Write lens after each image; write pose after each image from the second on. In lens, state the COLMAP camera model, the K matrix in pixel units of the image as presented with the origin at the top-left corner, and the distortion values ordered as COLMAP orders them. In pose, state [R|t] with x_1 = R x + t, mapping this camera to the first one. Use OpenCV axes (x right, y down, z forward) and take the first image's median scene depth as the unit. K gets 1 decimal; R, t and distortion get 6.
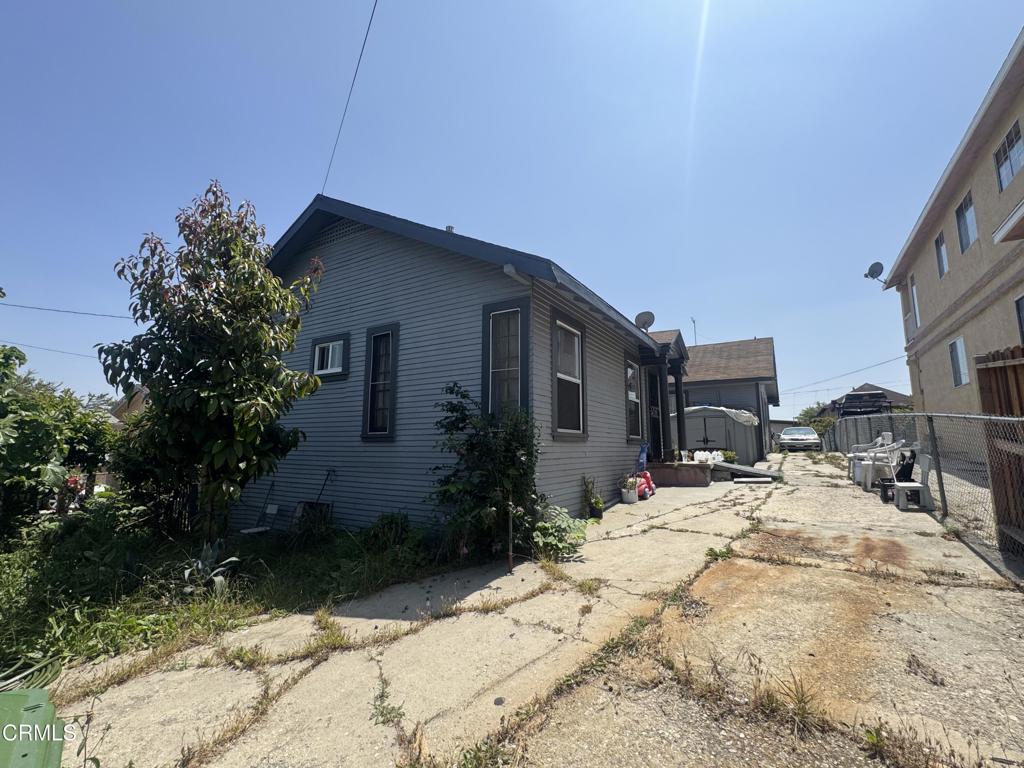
lens RADIAL K [[449.0, 0, 509.3], [0, 449.0, 381.6], [0, 0, 1]] dist [-0.004640, 0.001823]
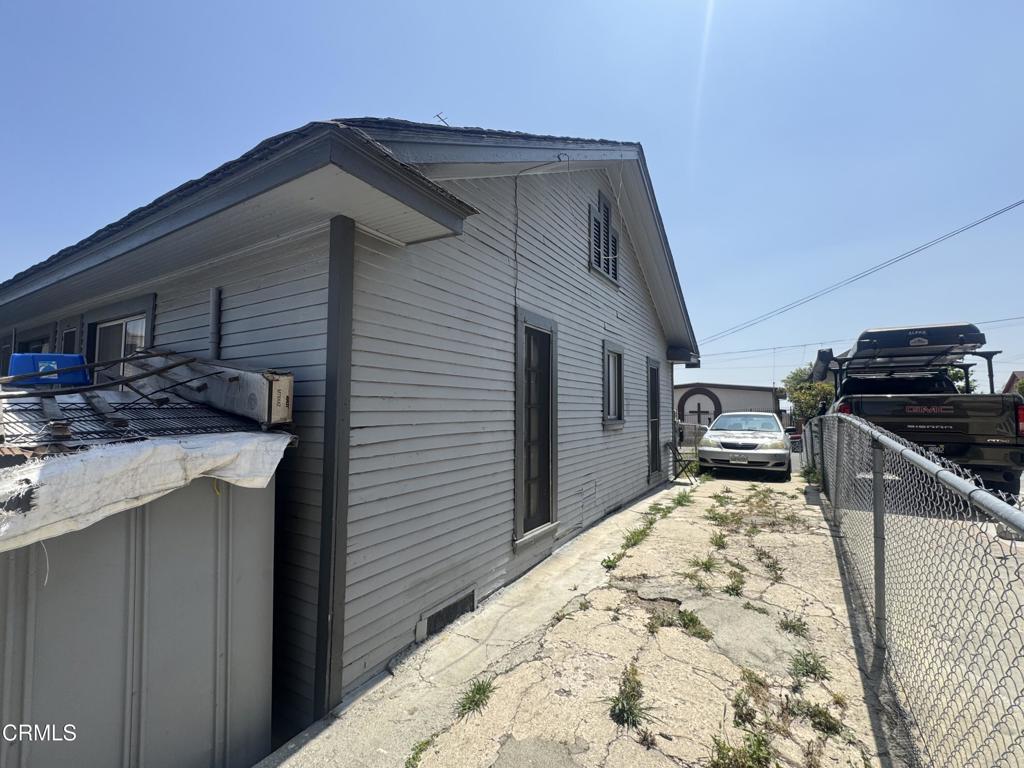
lens RADIAL K [[449.0, 0, 506.6], [0, 449.0, 386.8], [0, 0, 1]] dist [-0.004640, 0.001823]
pose [[0.999998, -0.001400, 0.001435, 0.426876], [0.001256, 0.995347, 0.096345, 0.032593], [-0.001564, -0.096343, 0.995347, 0.584332]]
